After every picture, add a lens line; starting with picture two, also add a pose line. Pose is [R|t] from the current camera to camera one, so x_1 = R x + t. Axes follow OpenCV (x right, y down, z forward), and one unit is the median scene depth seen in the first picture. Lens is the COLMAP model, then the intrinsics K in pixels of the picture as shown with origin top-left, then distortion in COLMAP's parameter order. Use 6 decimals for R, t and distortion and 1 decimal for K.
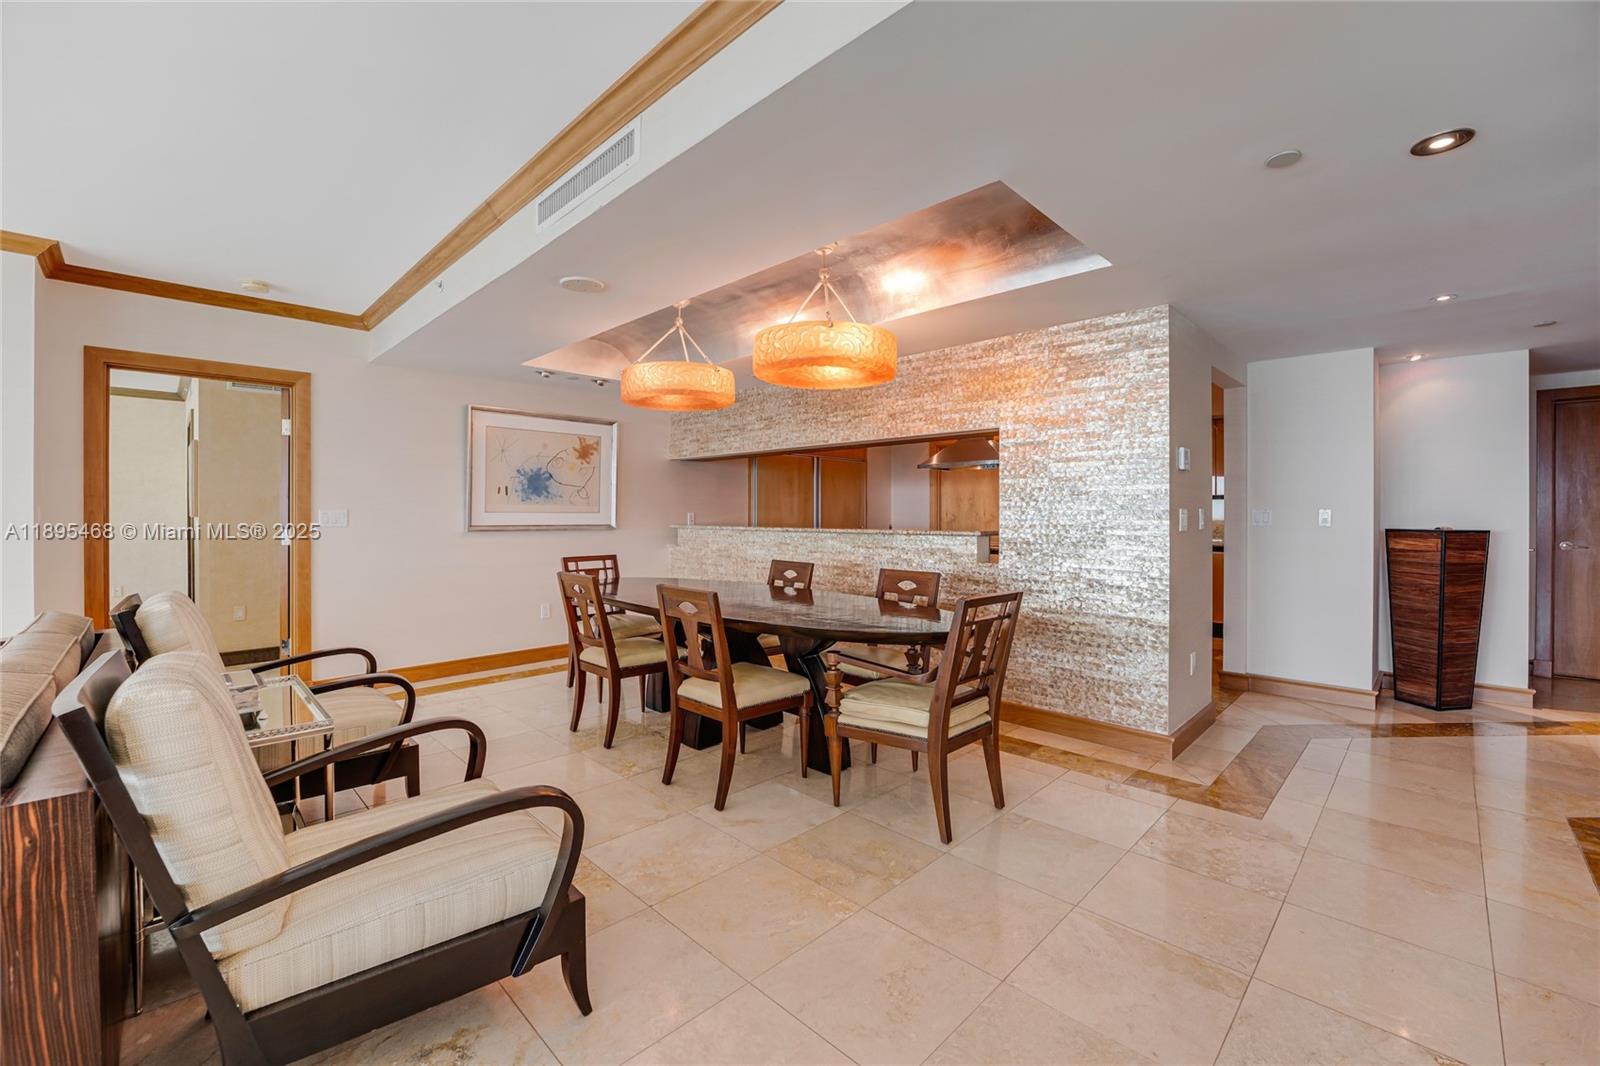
lens RADIAL K [[652.3, 0, 799.7], [0, 652.3, 517.5], [0, 0, 1]] dist [-0.001468, -0.000080]
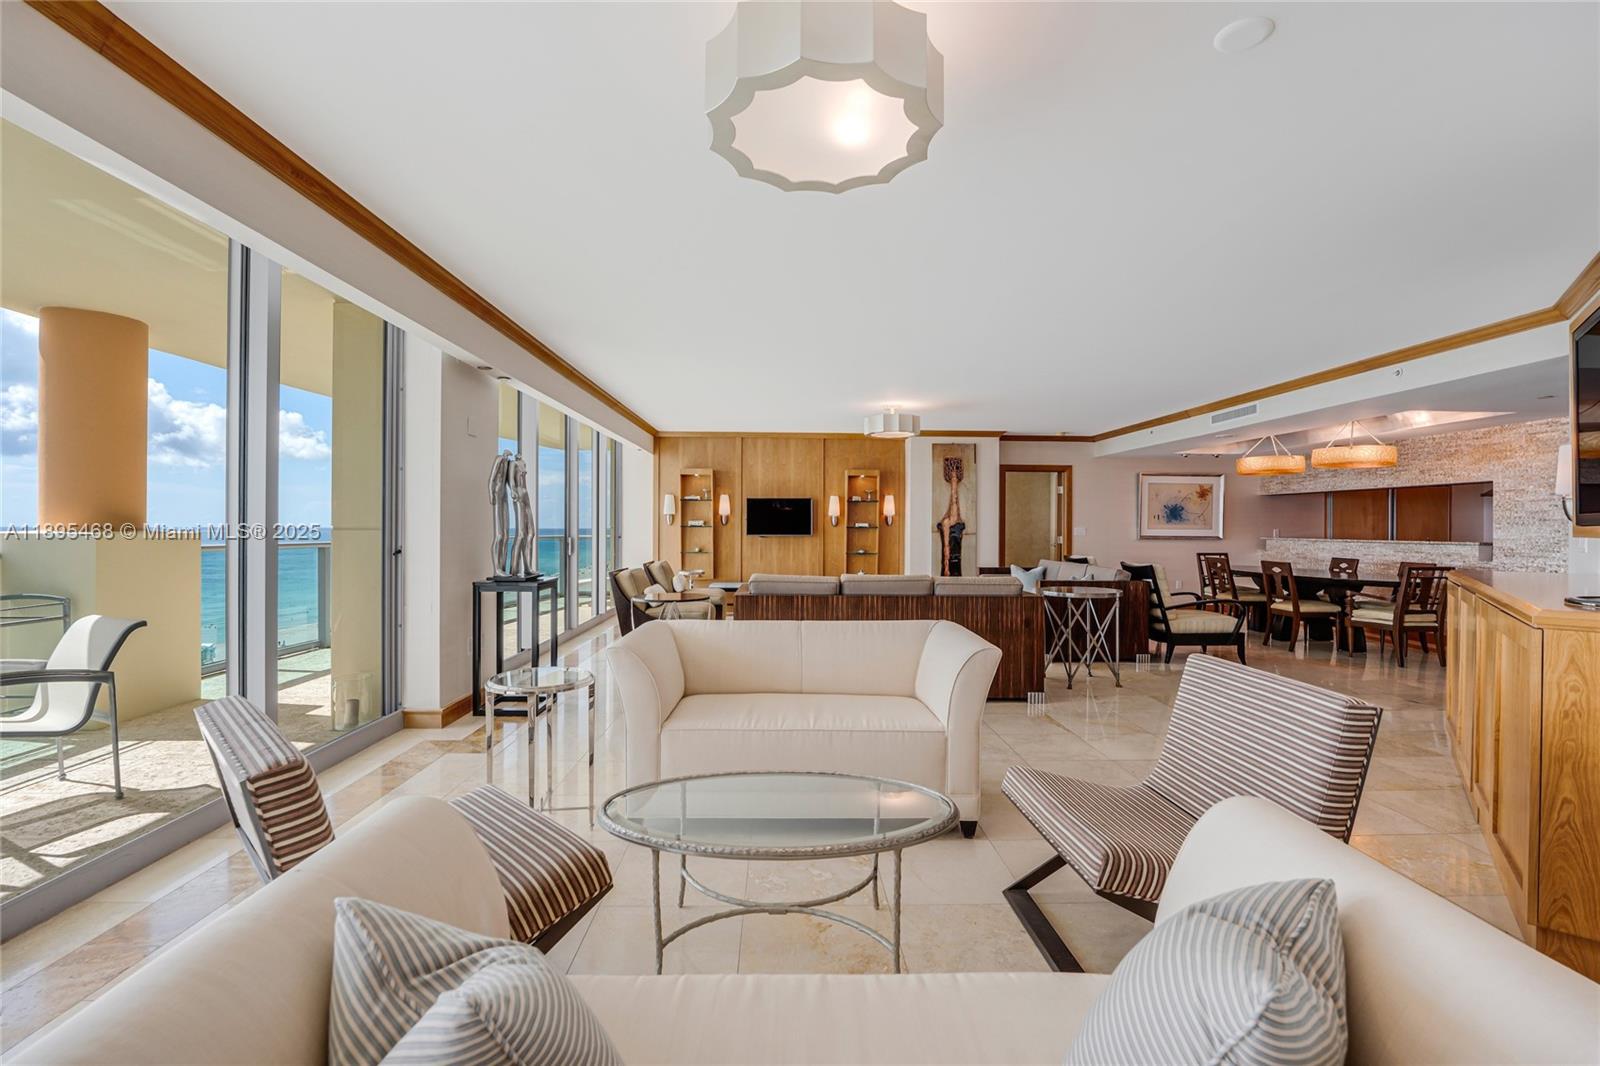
lens RADIAL K [[698.2, 0, 797.5], [0, 698.2, 525.3], [0, 0, 1]] dist [-0.016298, -0.000278]
pose [[0.719829, 0.001589, -0.694149, 0.218395], [-0.006890, 0.999964, -0.004855, -0.001795], [0.694117, 0.008277, 0.719815, -1.361307]]
